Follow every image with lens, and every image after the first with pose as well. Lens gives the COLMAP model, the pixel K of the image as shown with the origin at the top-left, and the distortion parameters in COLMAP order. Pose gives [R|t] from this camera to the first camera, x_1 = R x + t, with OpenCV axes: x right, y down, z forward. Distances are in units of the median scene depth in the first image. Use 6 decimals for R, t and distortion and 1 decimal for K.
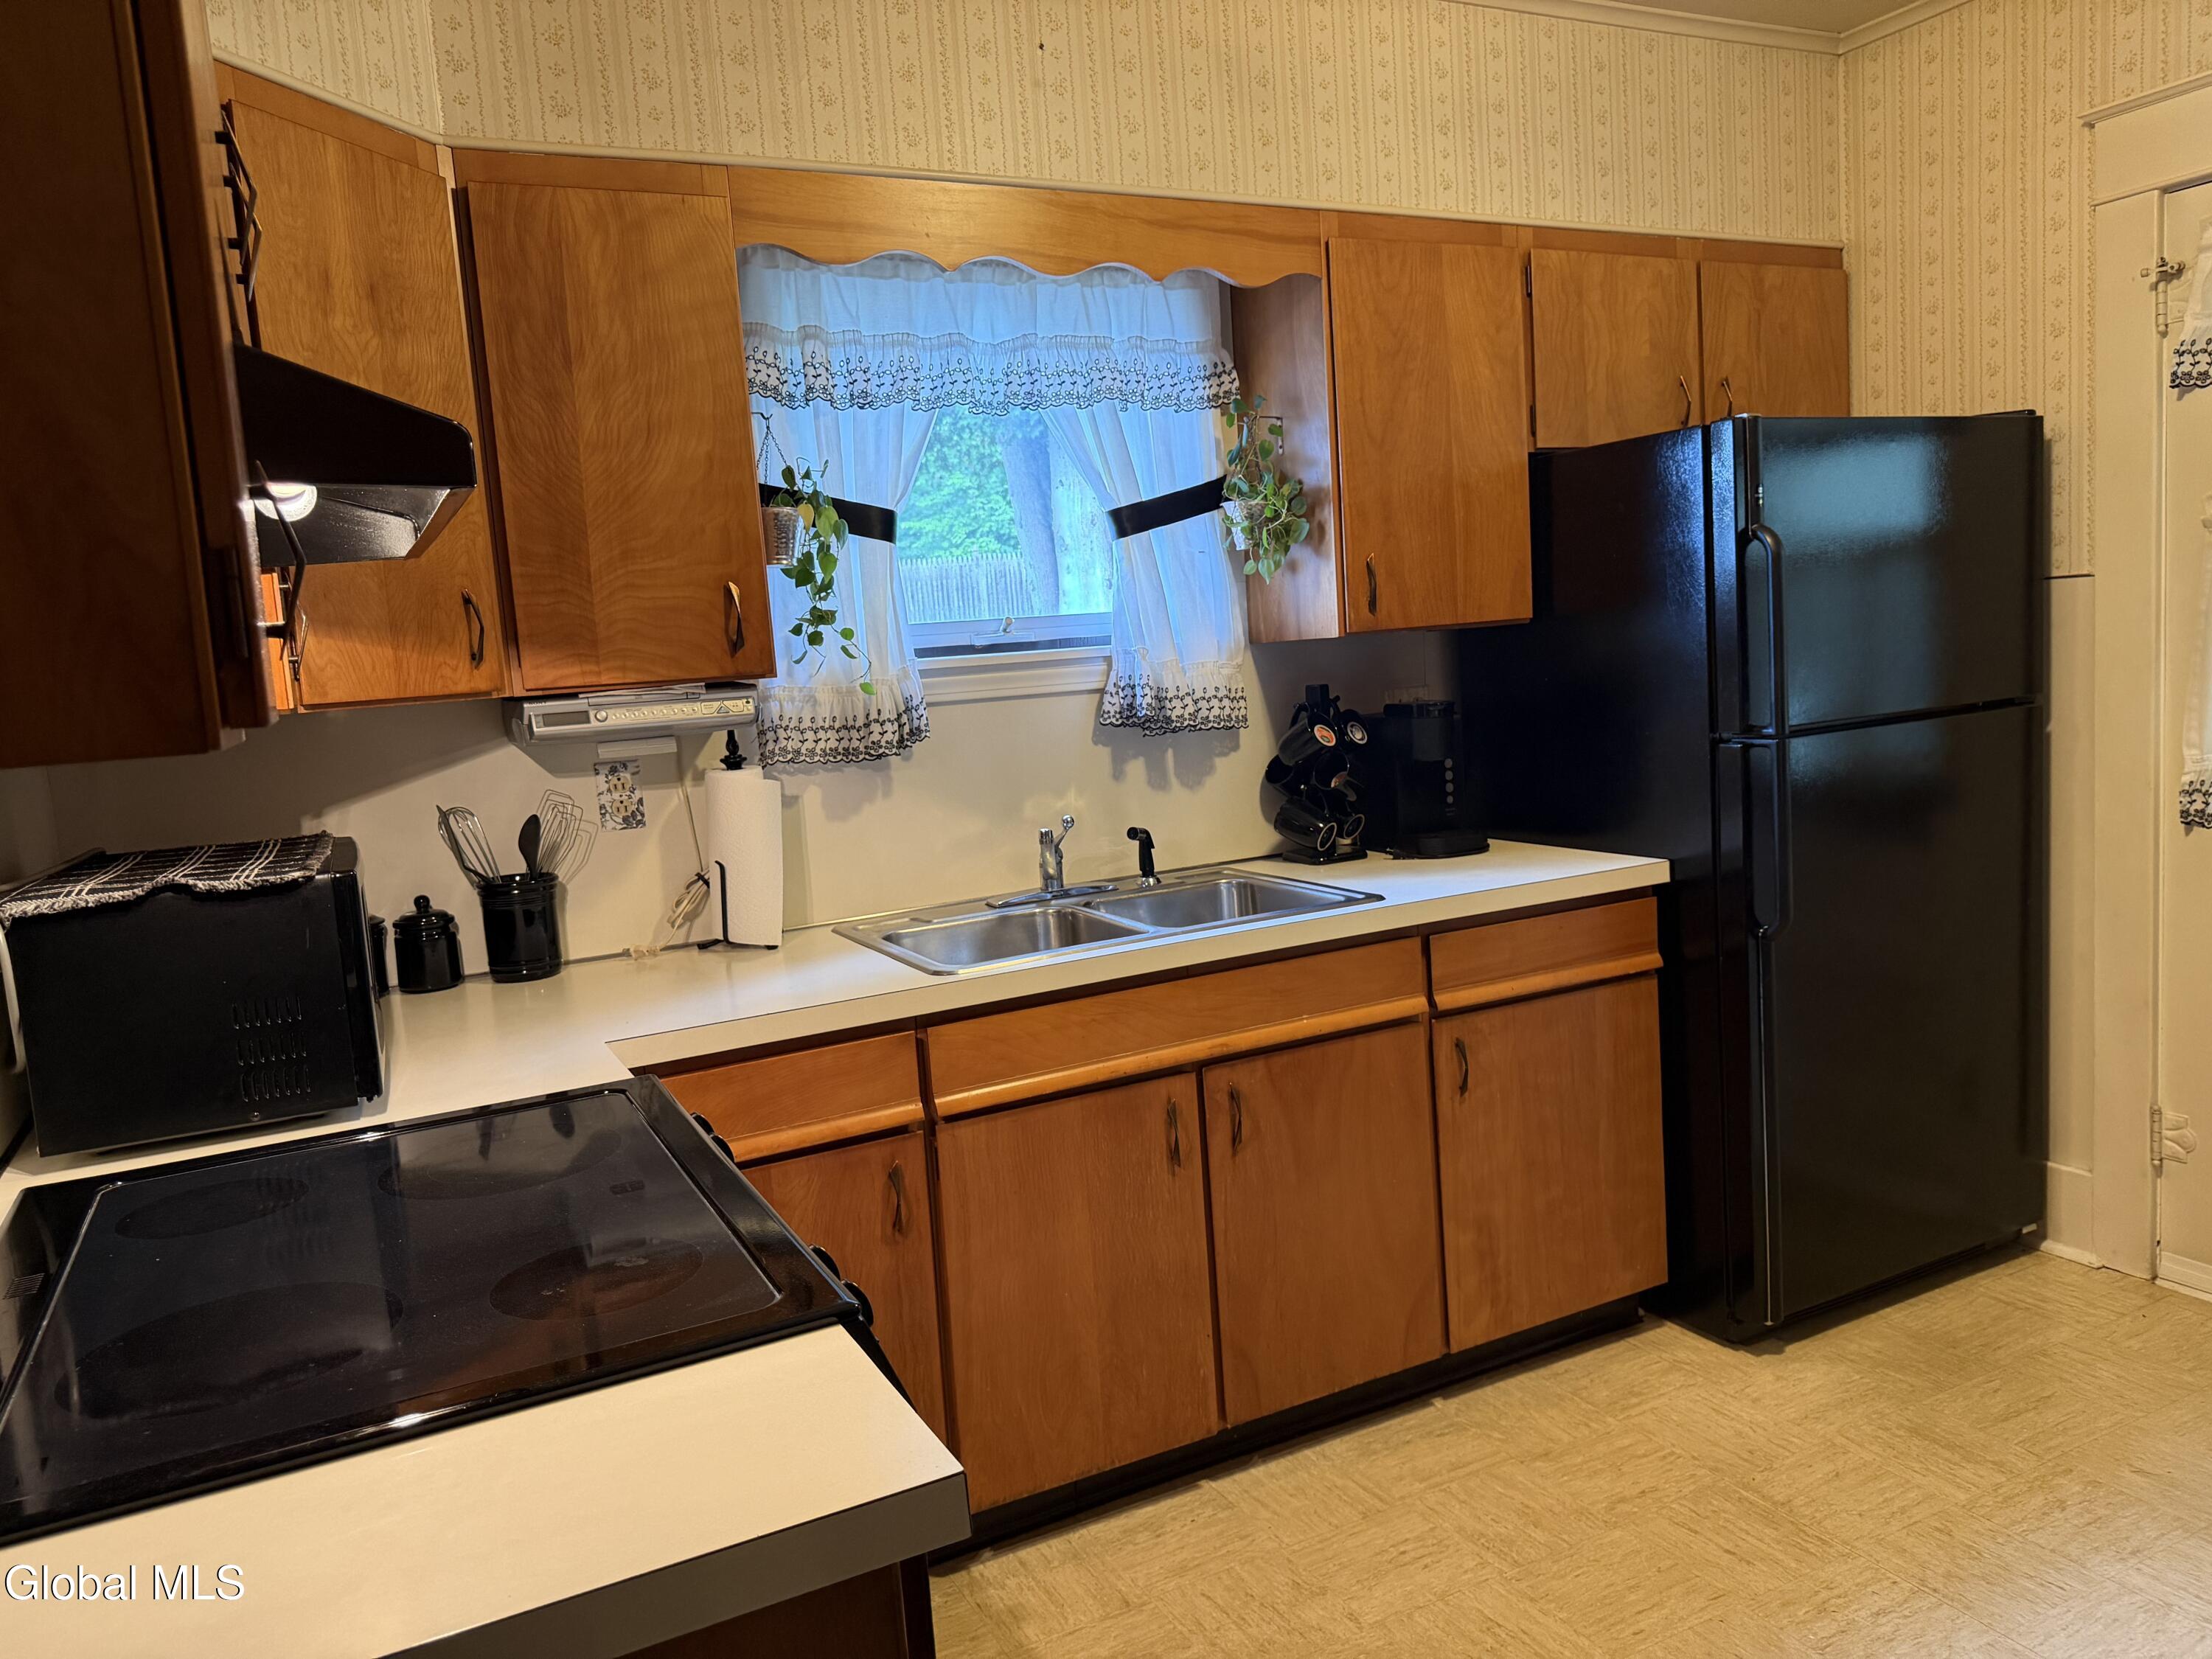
lens RADIAL K [[1550.1, 0, 1096.6], [0, 1550.1, 840.4], [0, 0, 1]] dist [0.121300, -0.183199]
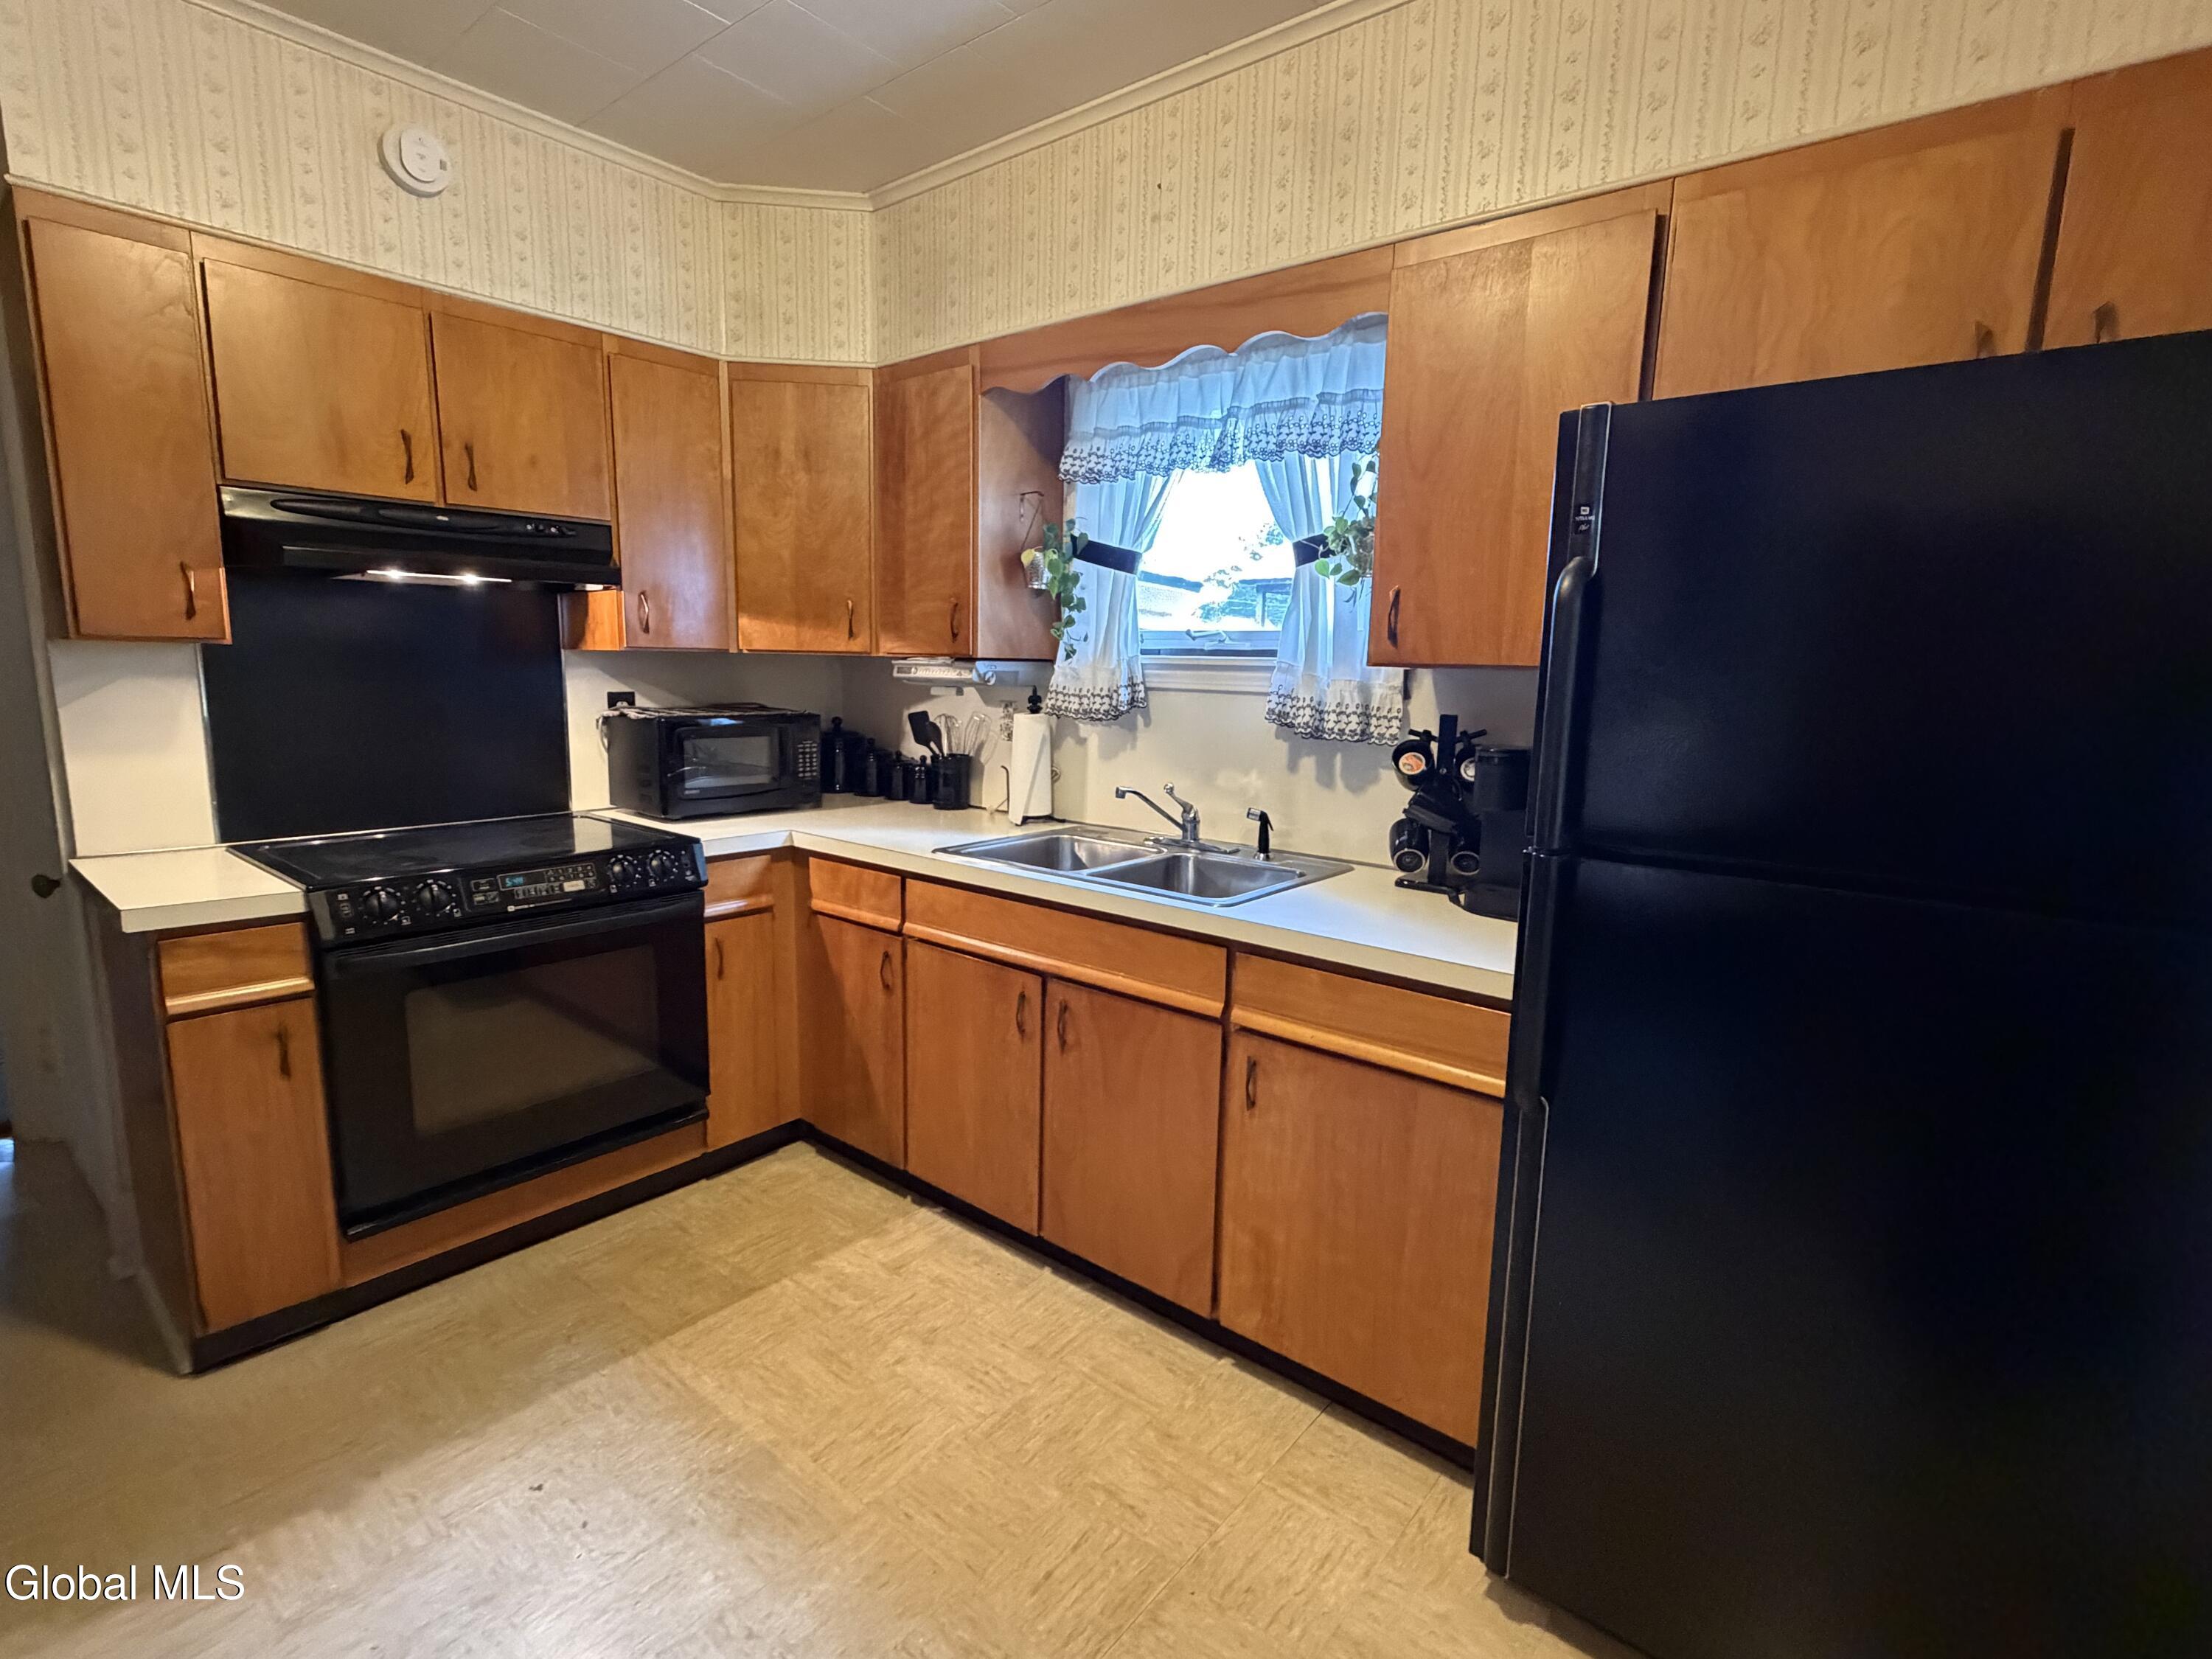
lens RADIAL K [[1039.6, 0, 1106.0], [0, 1039.6, 829.5], [0, 0, 1]] dist [0.018464, 0.000148]
pose [[0.407597, 0.225971, -0.884761, 0.793151], [-0.163453, 0.971304, 0.172774, -0.129280], [0.898414, 0.074195, 0.432837, 0.609055]]
